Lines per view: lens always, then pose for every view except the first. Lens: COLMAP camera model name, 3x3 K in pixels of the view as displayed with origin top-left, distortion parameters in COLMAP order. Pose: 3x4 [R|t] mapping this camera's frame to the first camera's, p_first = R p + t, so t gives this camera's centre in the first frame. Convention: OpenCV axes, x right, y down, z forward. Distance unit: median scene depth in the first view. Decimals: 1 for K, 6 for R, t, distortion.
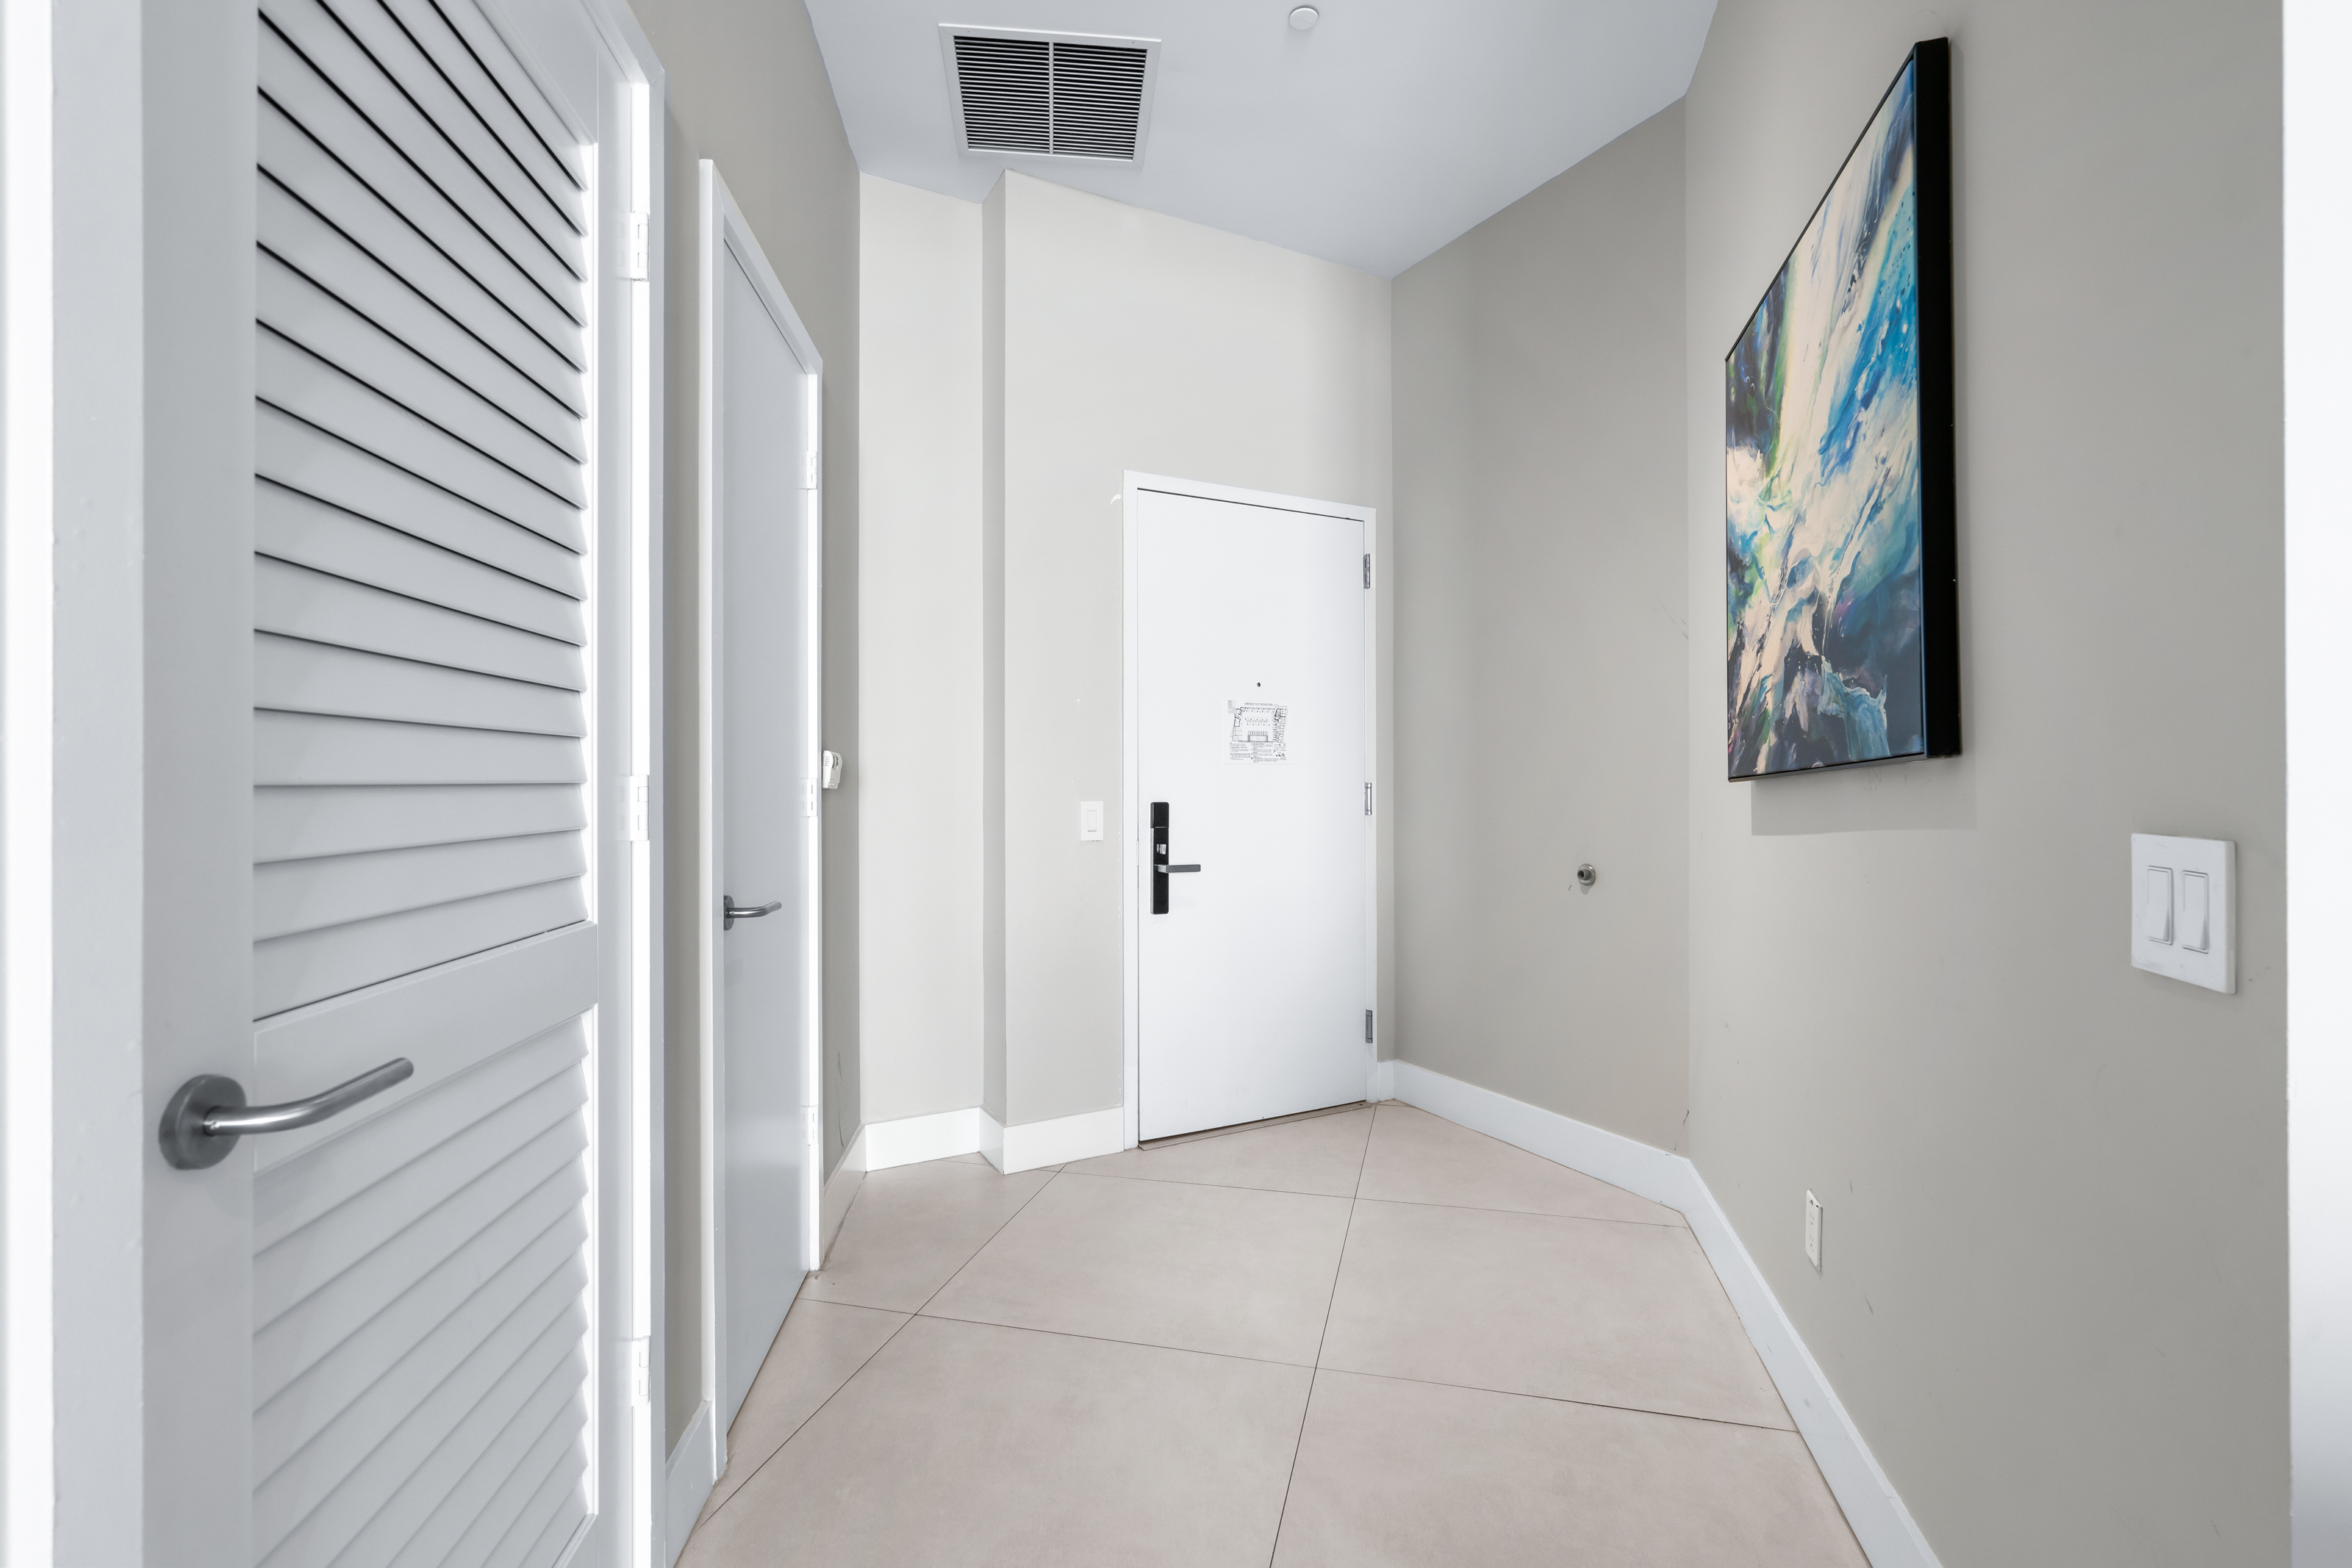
lens RADIAL K [[1055.4, 0, 1176.0], [0, 1055.4, 784.0], [0, 0, 1]] dist [-0.015356, 0.000281]
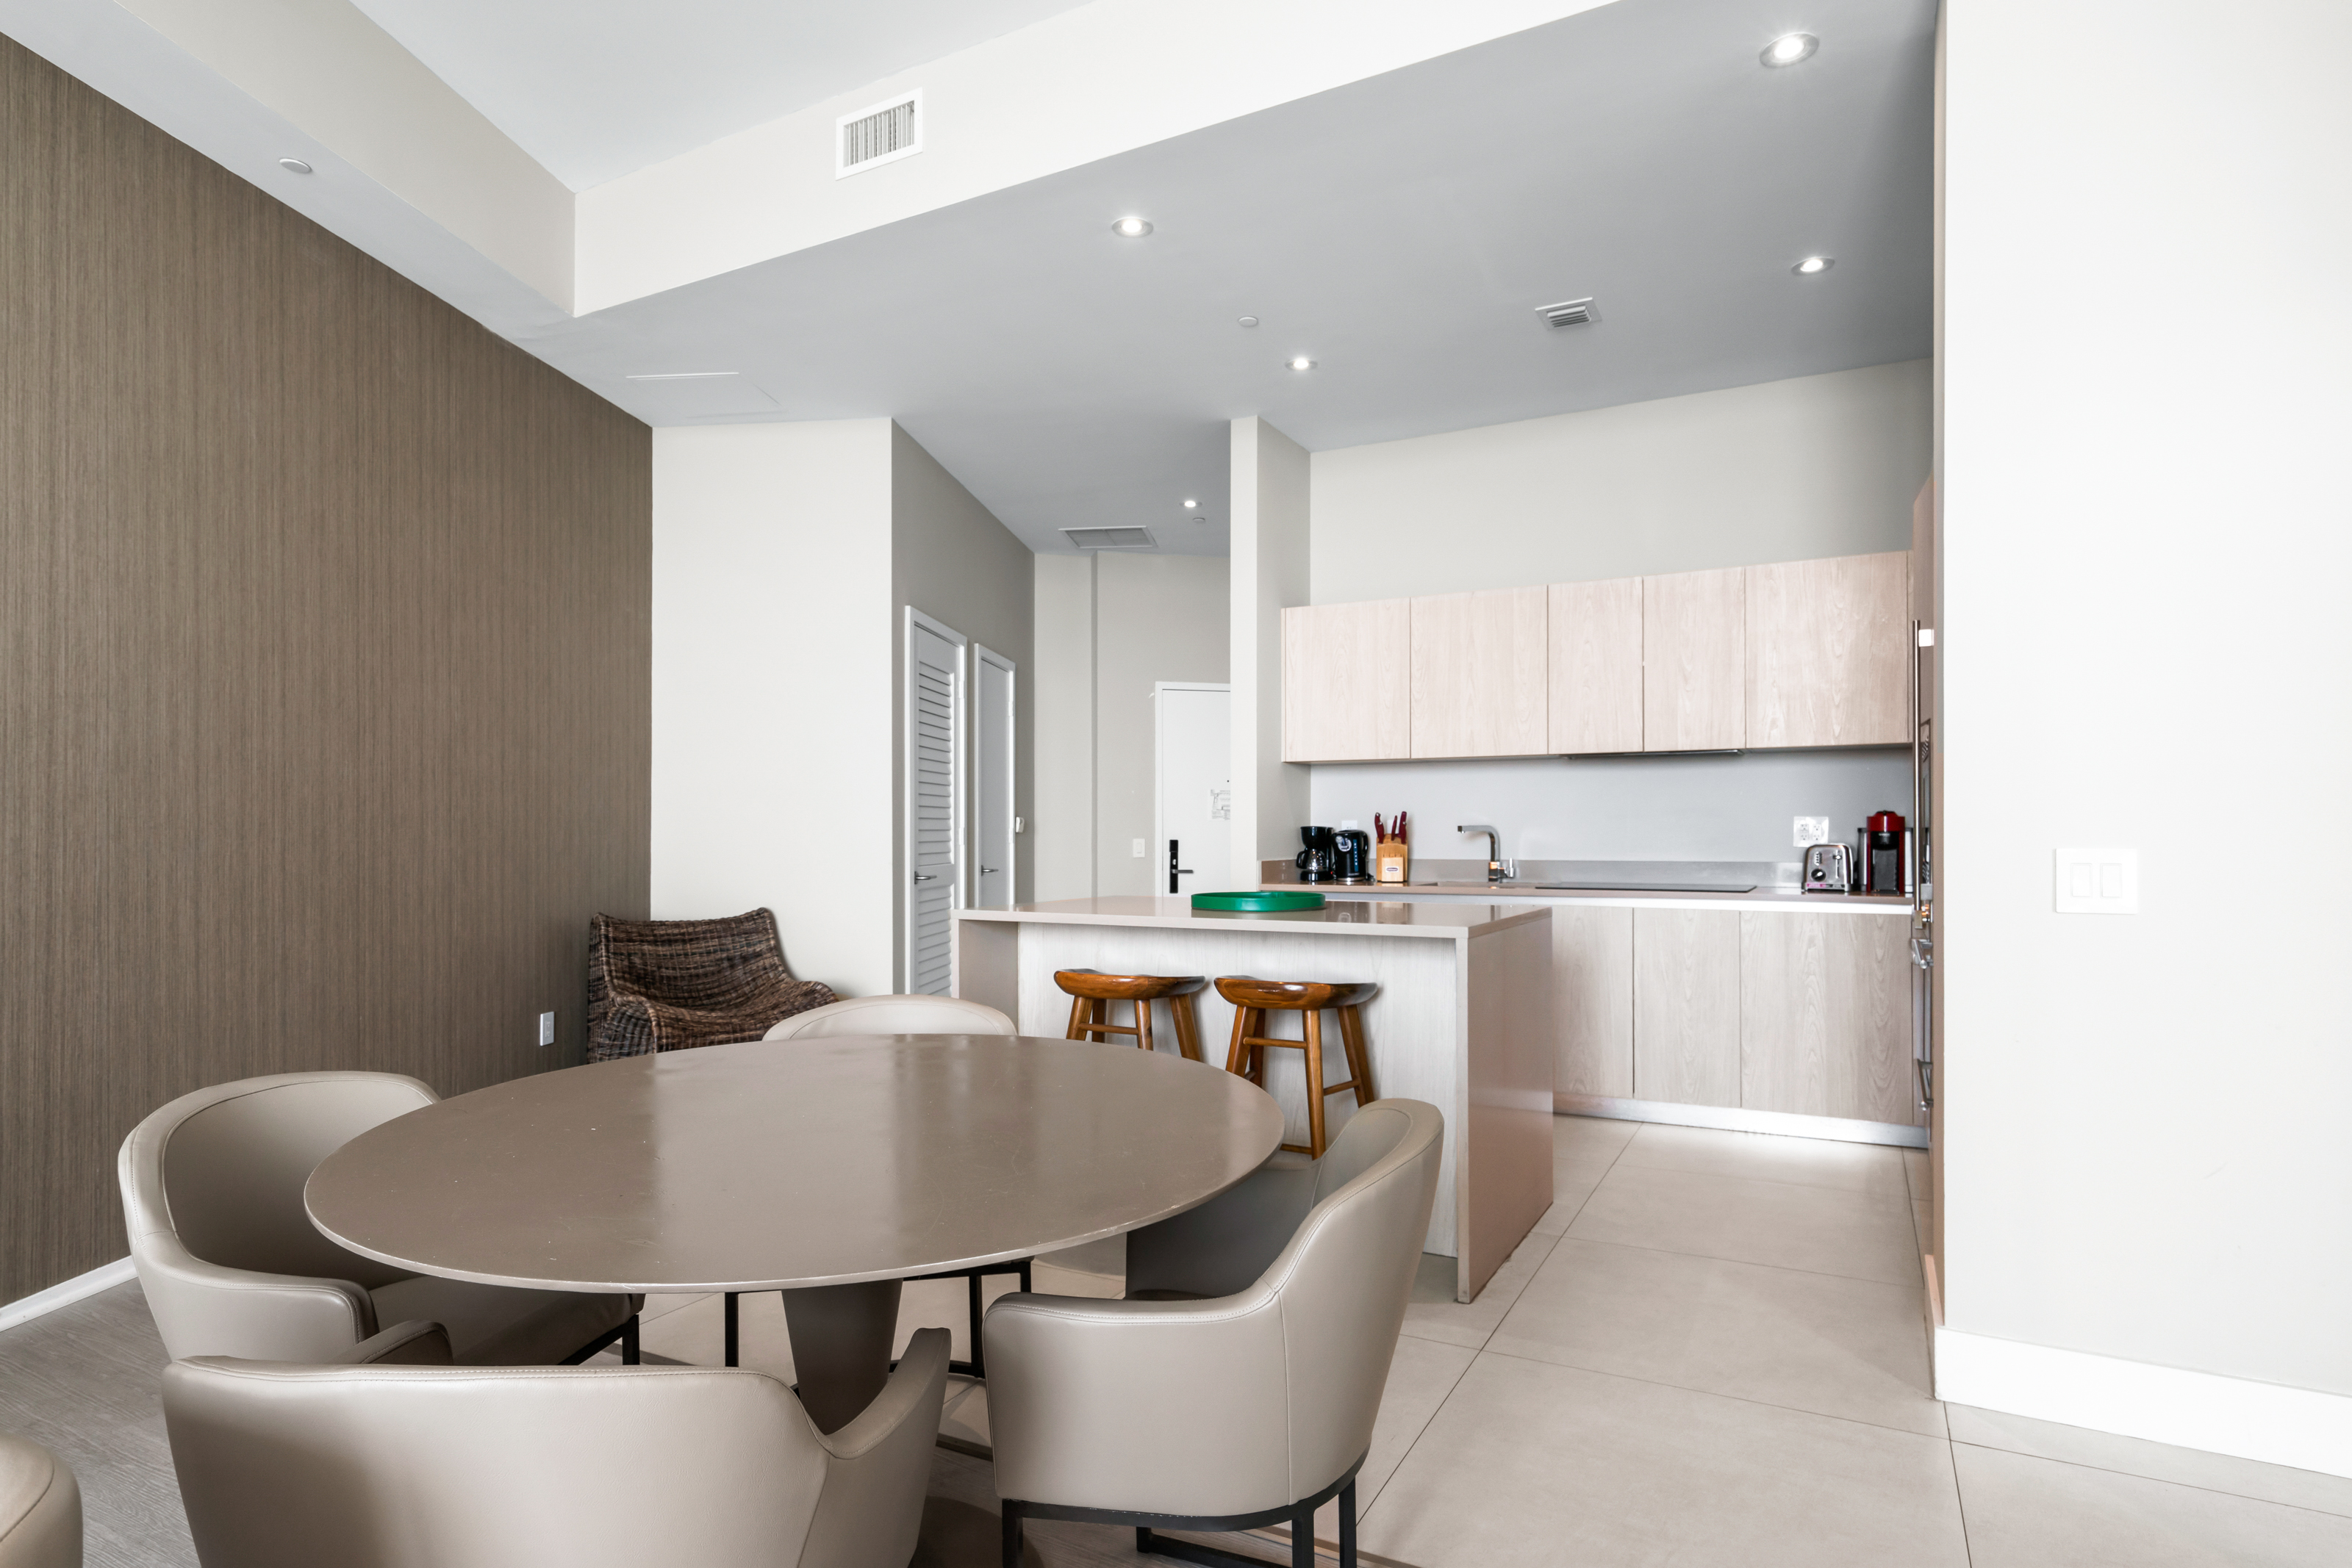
lens RADIAL K [[1264.9, 0, 1176.7], [0, 1264.9, 834.4], [0, 0, 1]] dist [0.000002, -0.000041]
pose [[0.972442, 0.002250, -0.233135, 0.598418], [-0.002179, 0.999997, 0.000560, 0.005867], [0.233136, -0.000036, 0.972444, -1.490172]]
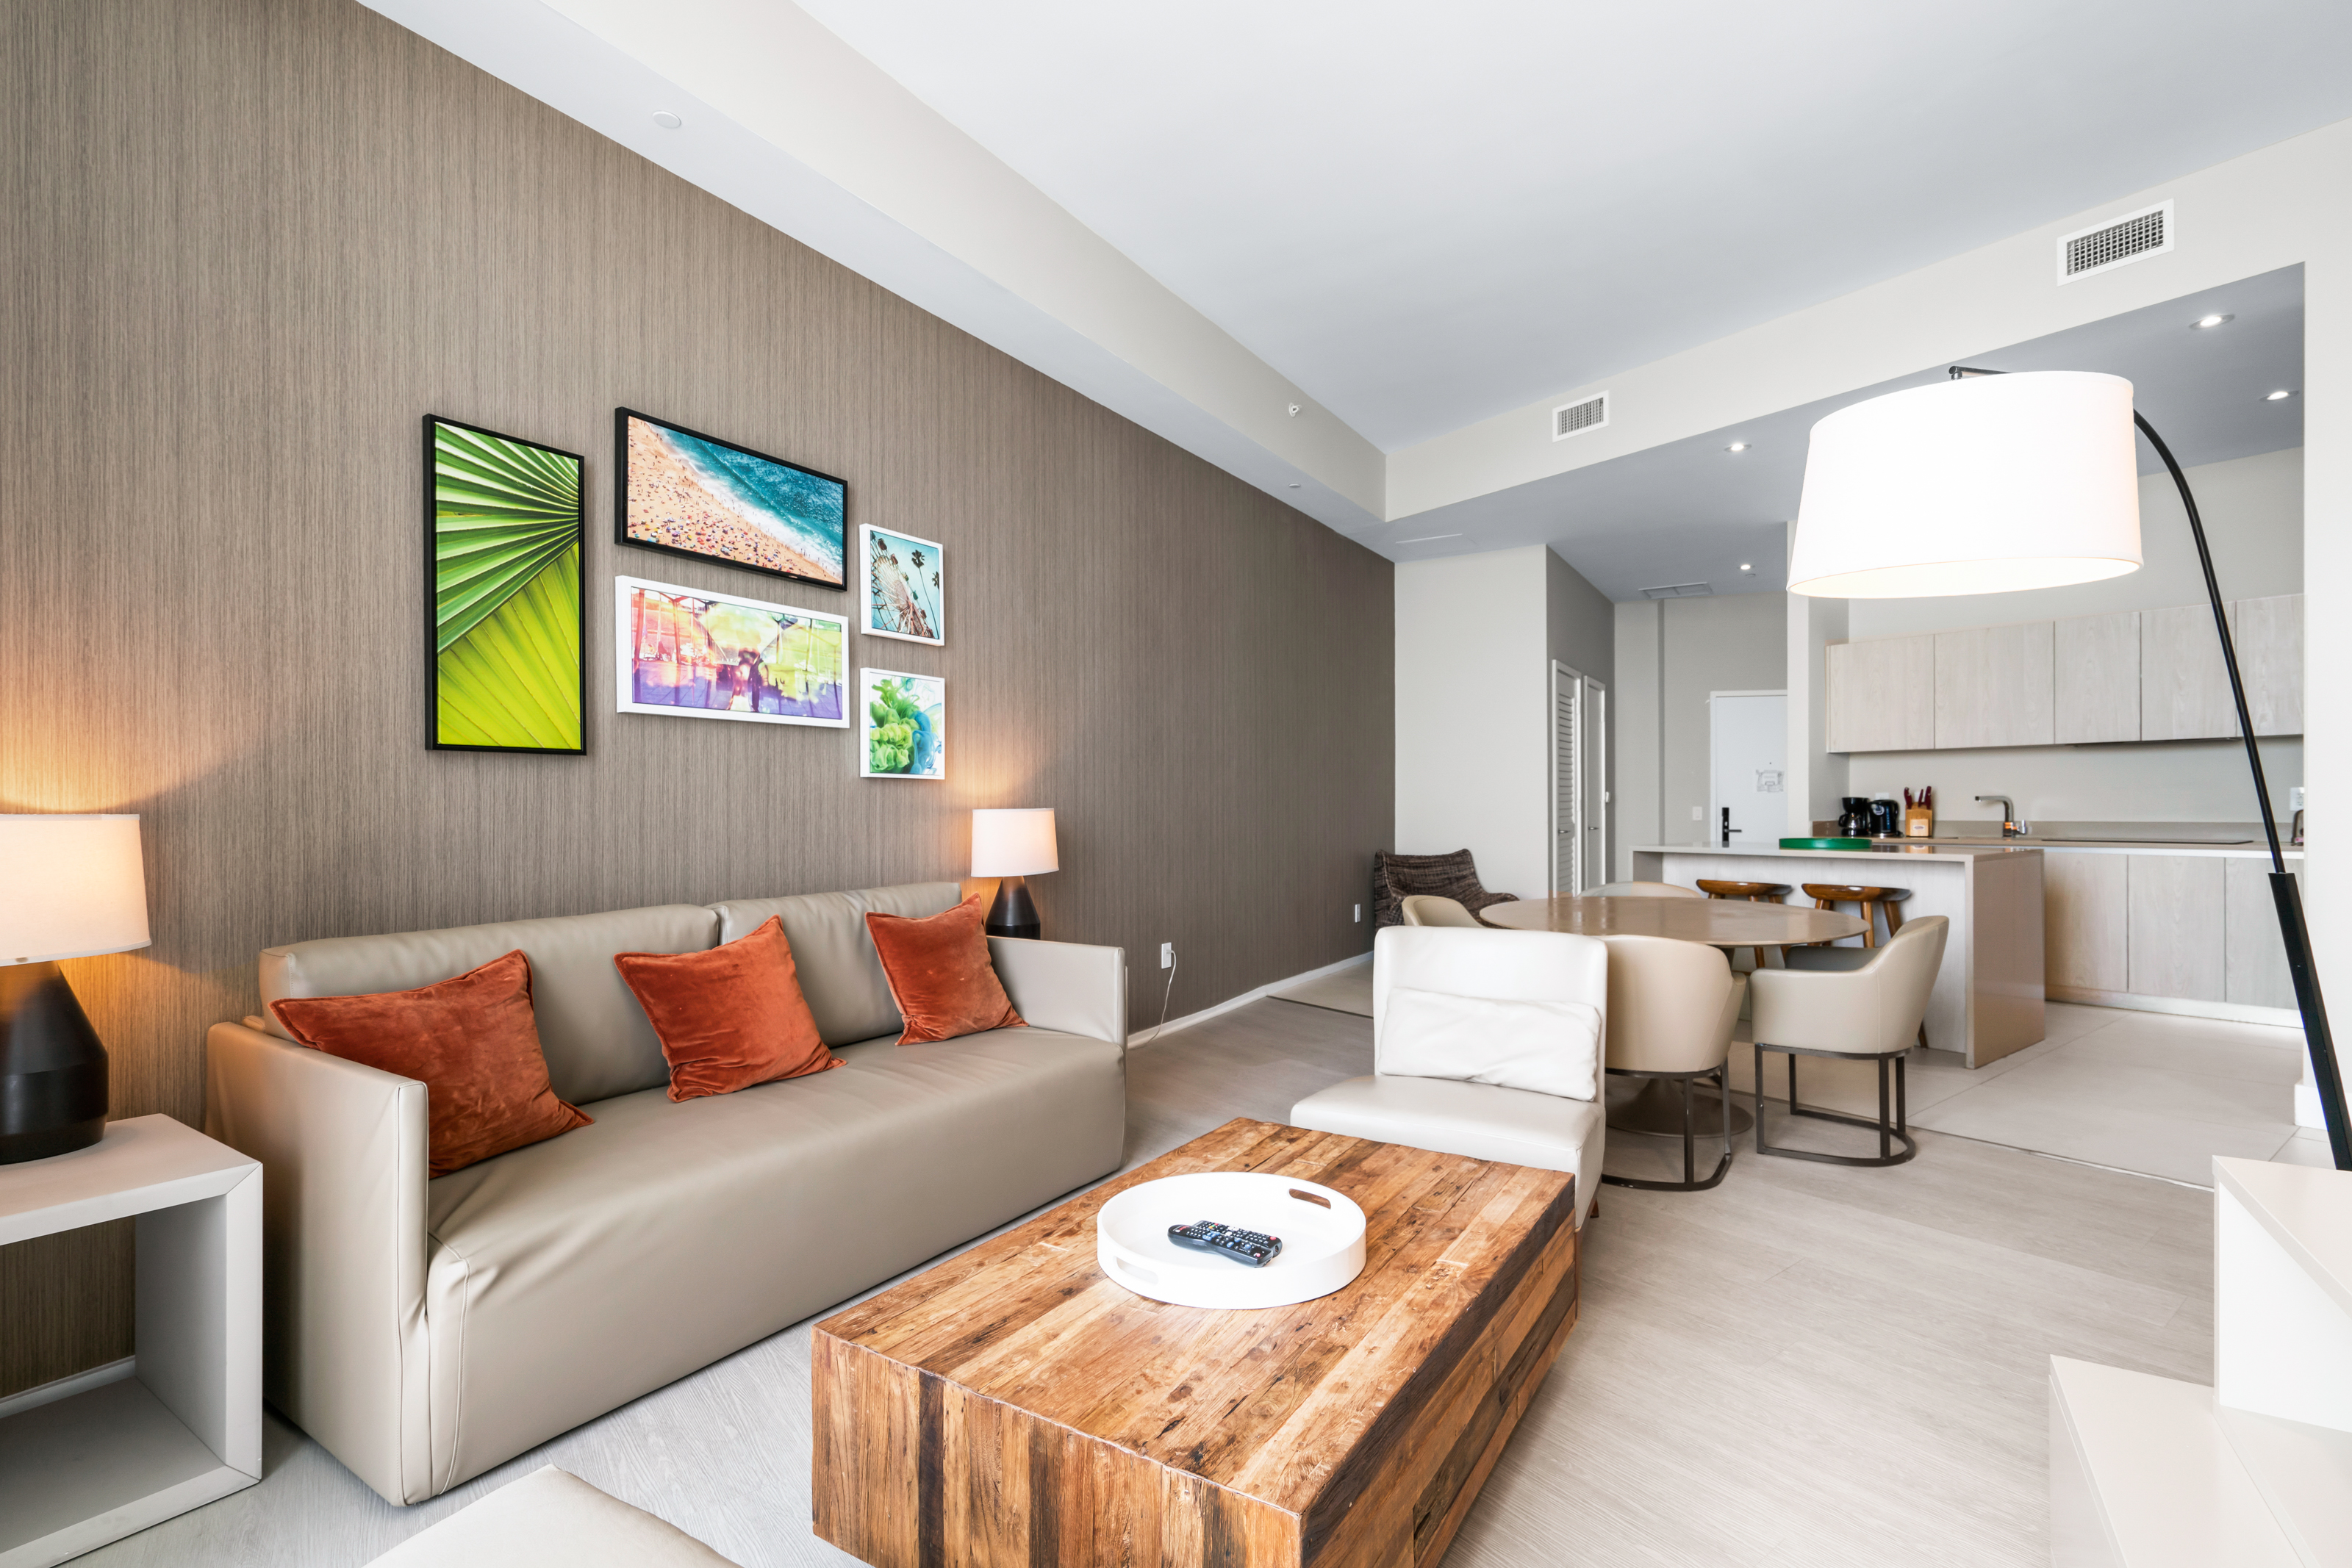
lens RADIAL K [[1075.9, 0, 1180.0], [0, 1075.9, 812.4], [0, 0, 1]] dist [0.001053, 0.000452]
pose [[0.786819, 0.002432, -0.617180, 0.642788], [0.002662, 0.999970, 0.007334, 0.006052], [0.617179, -0.007413, 0.786788, -2.269958]]
